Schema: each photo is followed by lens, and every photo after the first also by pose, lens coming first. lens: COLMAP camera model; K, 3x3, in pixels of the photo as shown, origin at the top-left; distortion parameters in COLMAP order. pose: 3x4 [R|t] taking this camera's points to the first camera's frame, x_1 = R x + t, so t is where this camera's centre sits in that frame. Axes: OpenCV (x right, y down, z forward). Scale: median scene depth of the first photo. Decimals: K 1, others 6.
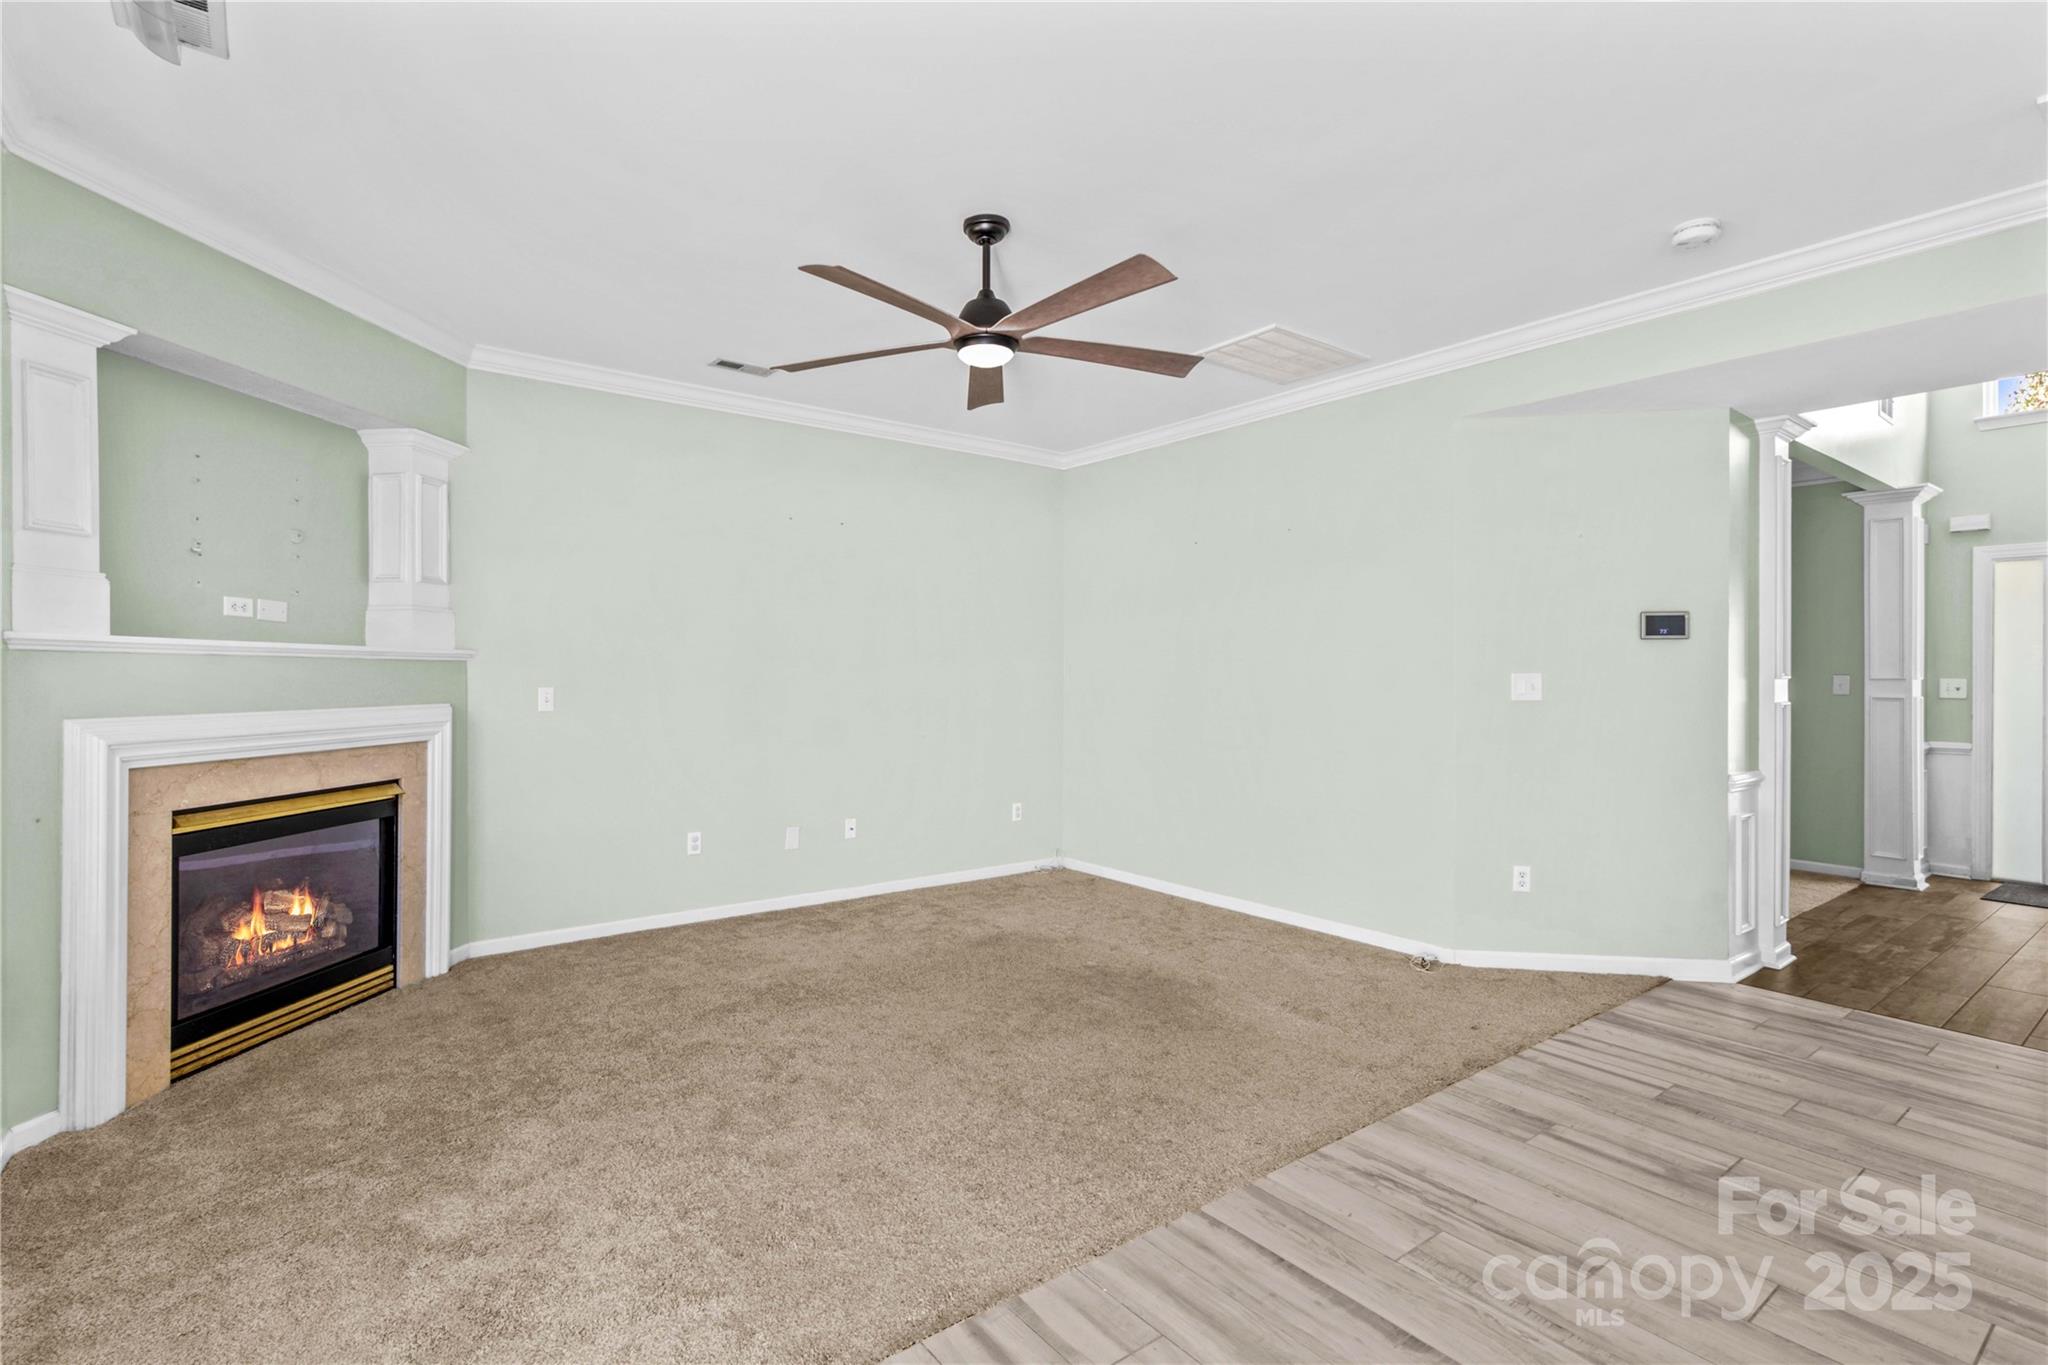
lens RADIAL K [[952.3, 0, 969.7], [0, 952.3, 677.3], [0, 0, 1]] dist [0.005353, -0.000285]
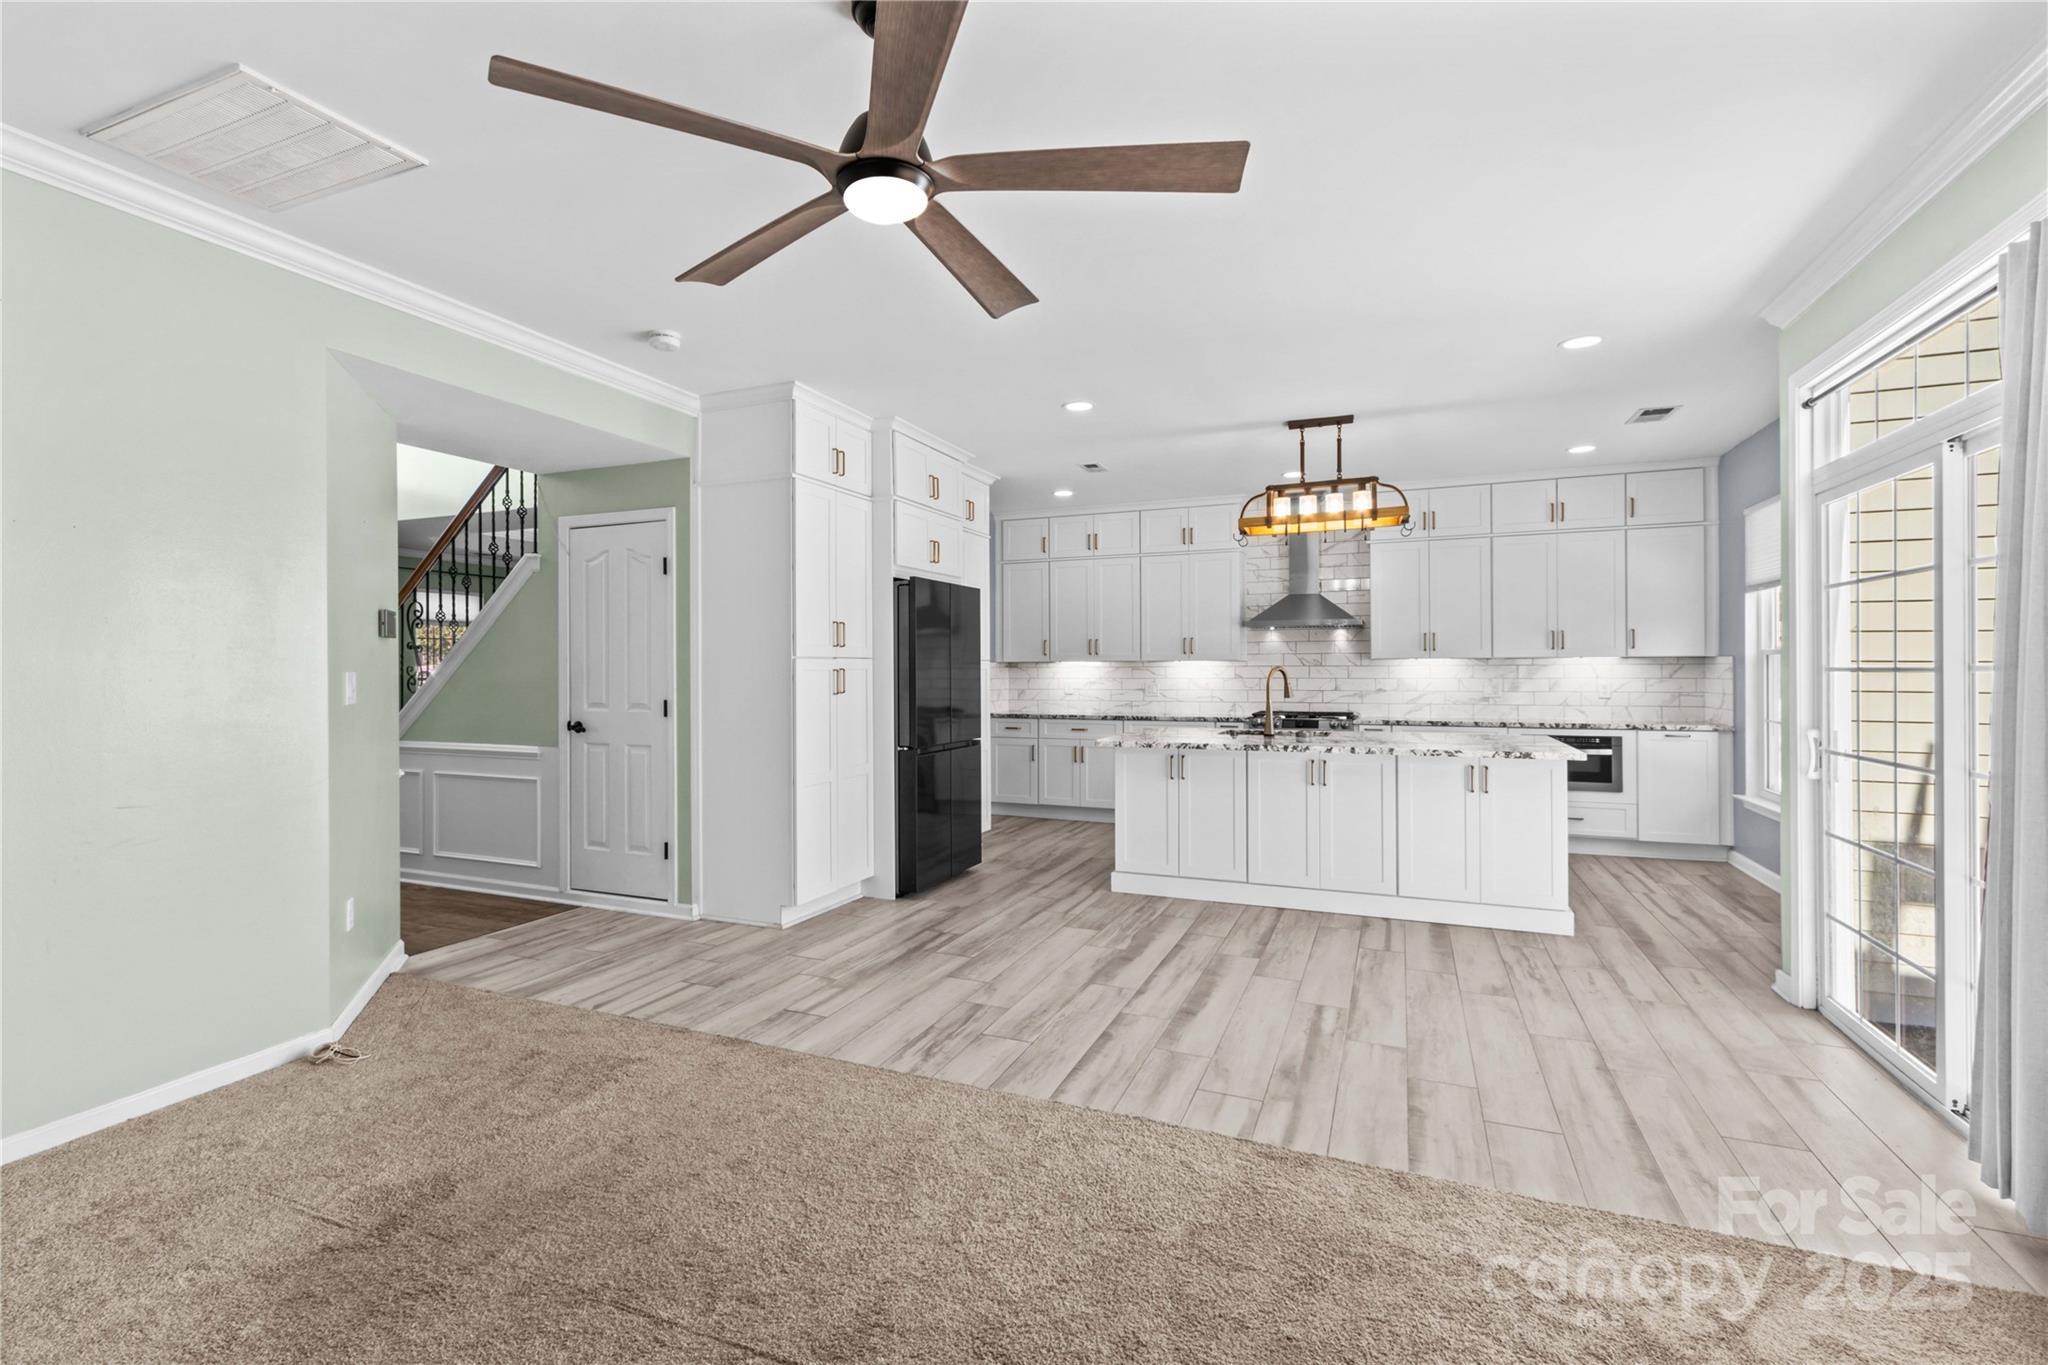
lens RADIAL K [[945.5, 0, 983.1], [0, 945.5, 661.0], [0, 0, 1]] dist [0.007258, -0.001702]
pose [[-0.509122, 0.005427, 0.860677, -0.527242], [0.005038, 0.999982, -0.003325, -0.009200], [-0.860679, 0.002644, -0.509141, 1.140272]]
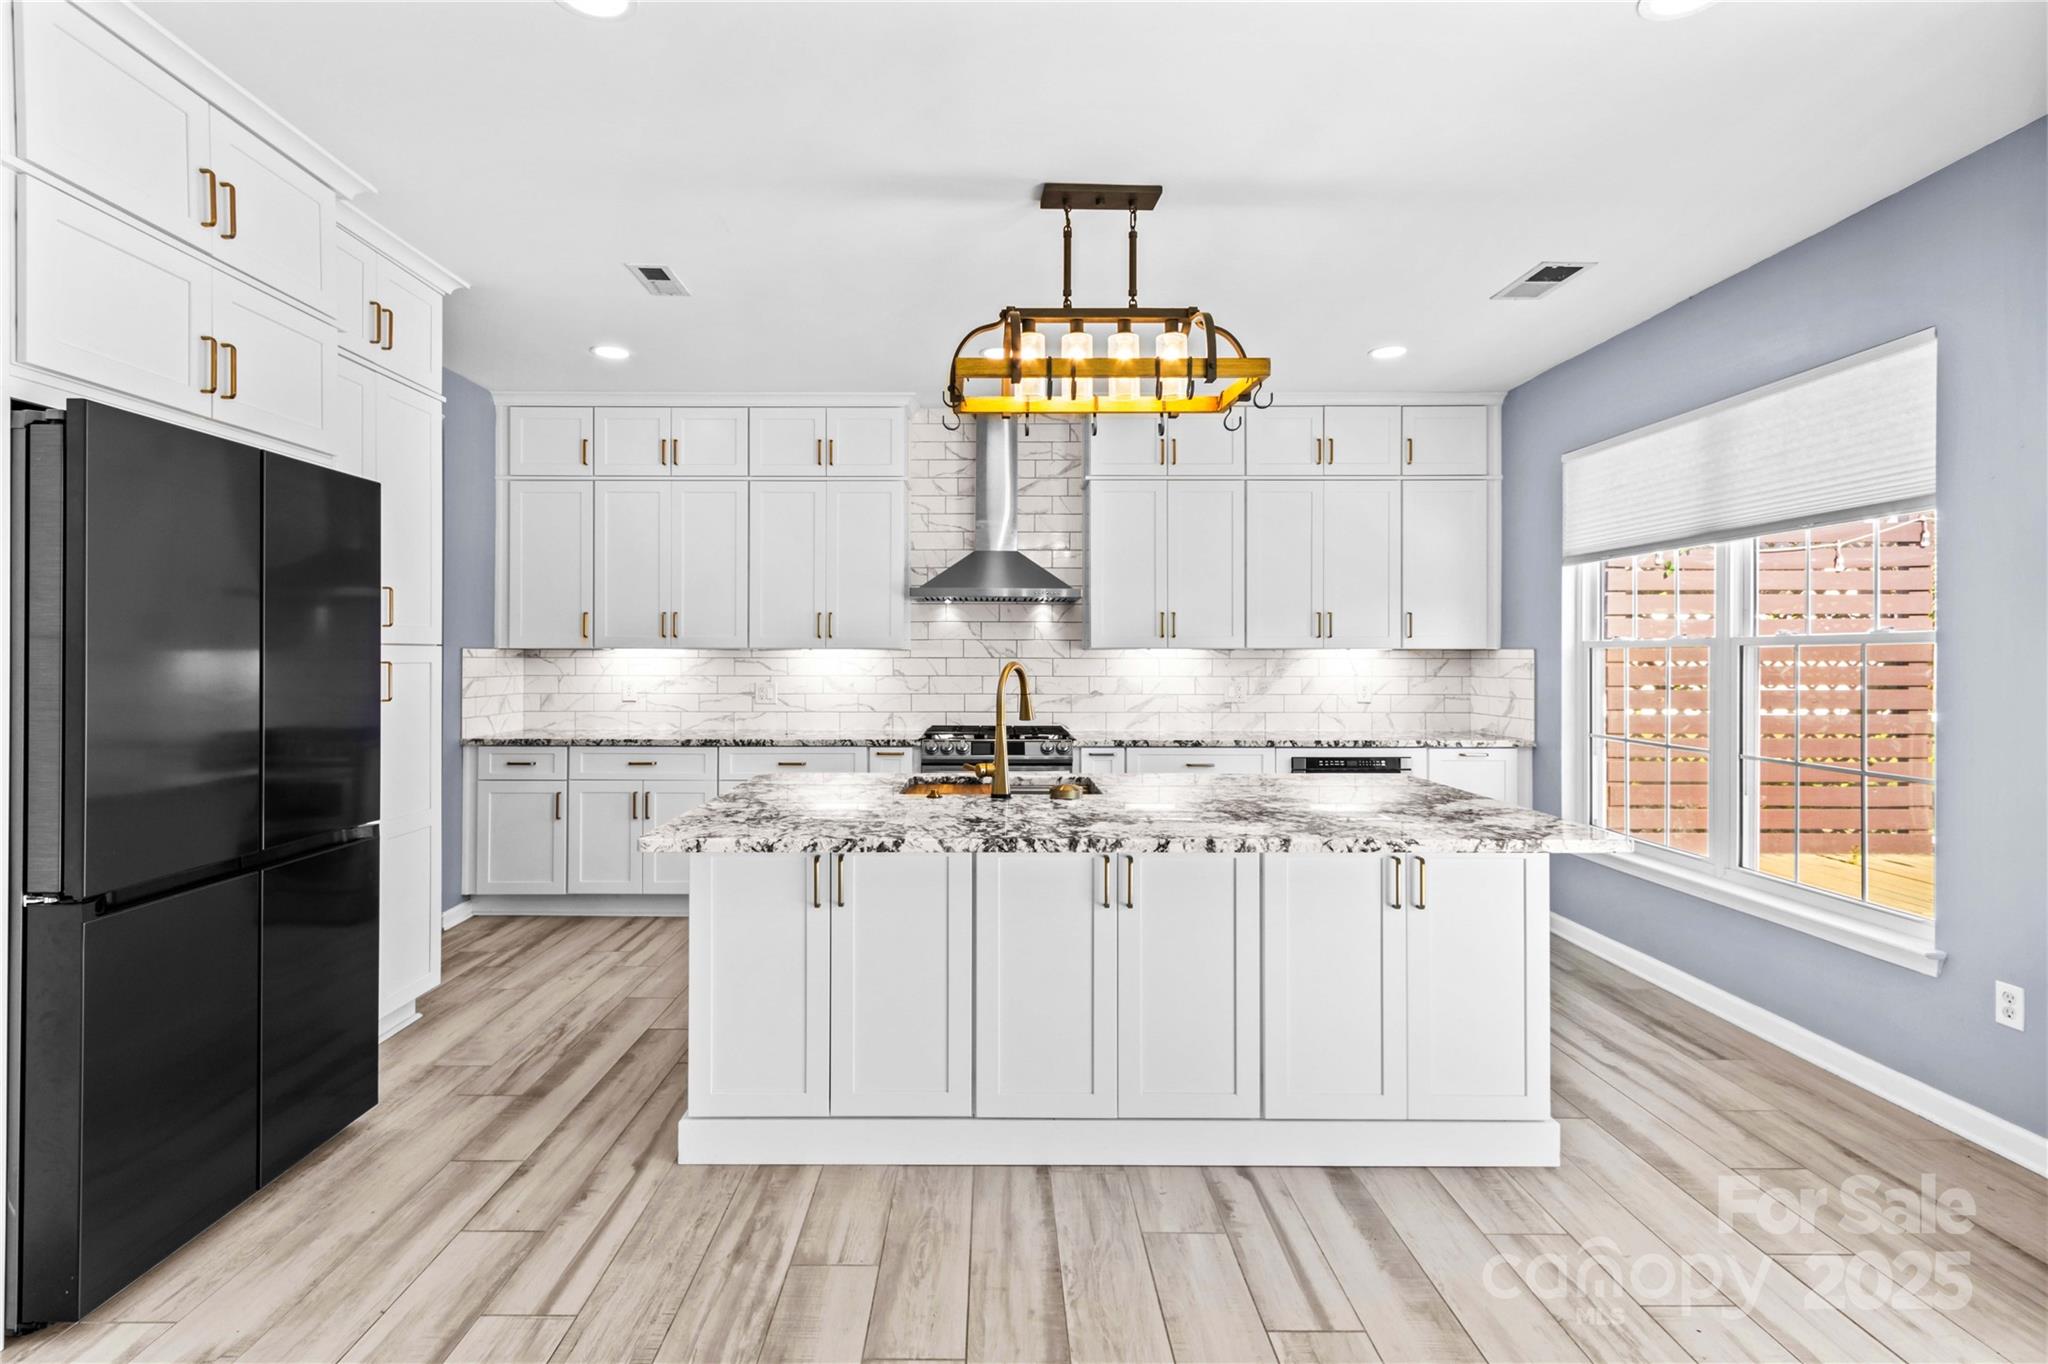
lens RADIAL K [[945.5, 0, 983.1], [0, 945.5, 660.5], [0, 0, 1]] dist [0.007258, -0.001702]
pose [[-0.809408, -0.008672, 0.587182, 0.131326], [-0.003105, 0.999940, 0.010487, -0.012920], [-0.587238, 0.006665, -0.809387, 0.587528]]
